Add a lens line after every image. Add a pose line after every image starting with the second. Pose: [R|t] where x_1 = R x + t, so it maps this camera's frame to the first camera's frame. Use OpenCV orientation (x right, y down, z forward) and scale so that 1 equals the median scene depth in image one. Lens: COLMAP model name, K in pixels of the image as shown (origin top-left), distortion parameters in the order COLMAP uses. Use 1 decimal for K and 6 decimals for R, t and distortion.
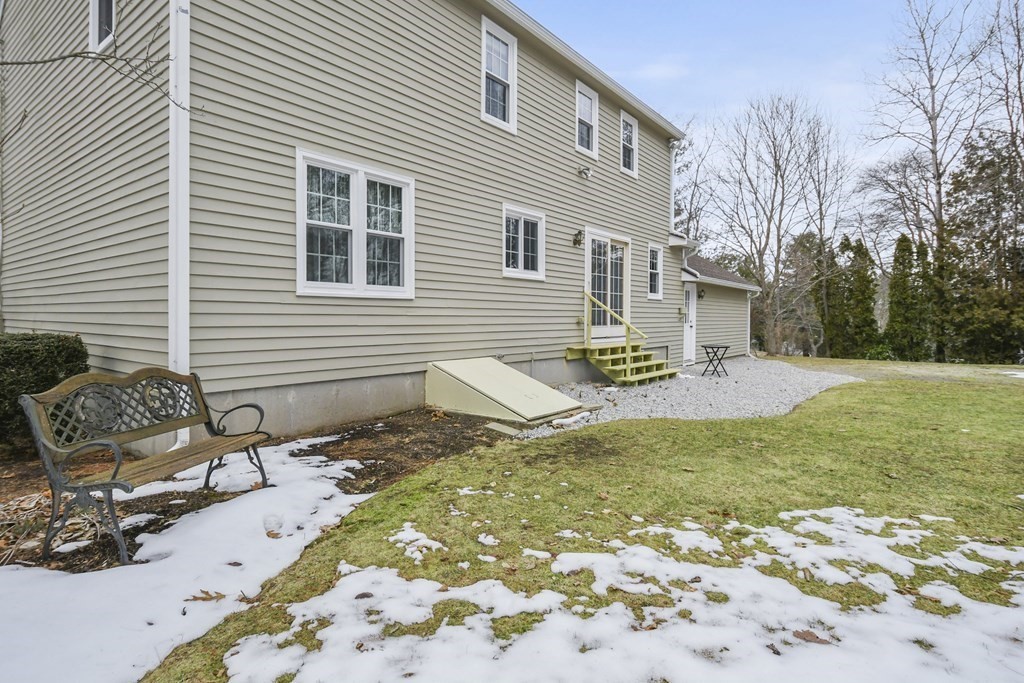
lens RADIAL K [[532.3, 0, 511.3], [0, 532.3, 325.2], [0, 0, 1]] dist [0.003682, 0.000833]
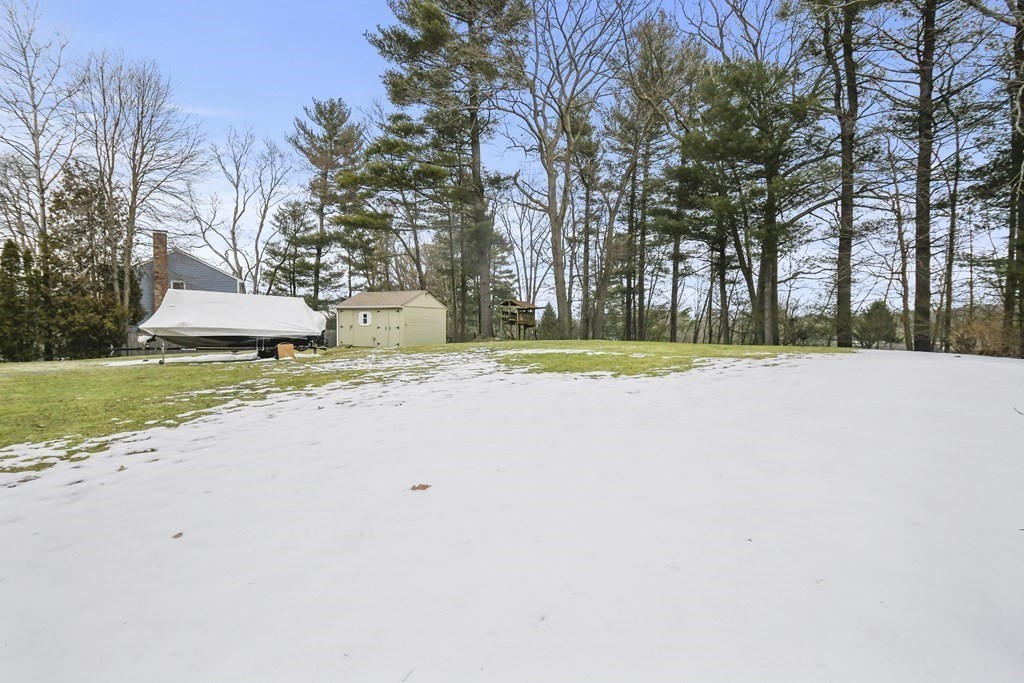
lens RADIAL K [[543.4, 0, 512.0], [0, 543.4, 341.5], [0, 0, 1]] dist [0.001573, -0.019707]
pose [[0.170511, -0.034123, 0.984765, -0.129784], [0.007419, 0.999416, 0.033346, -0.001785], [-0.985328, 0.001620, 0.170665, -0.137661]]
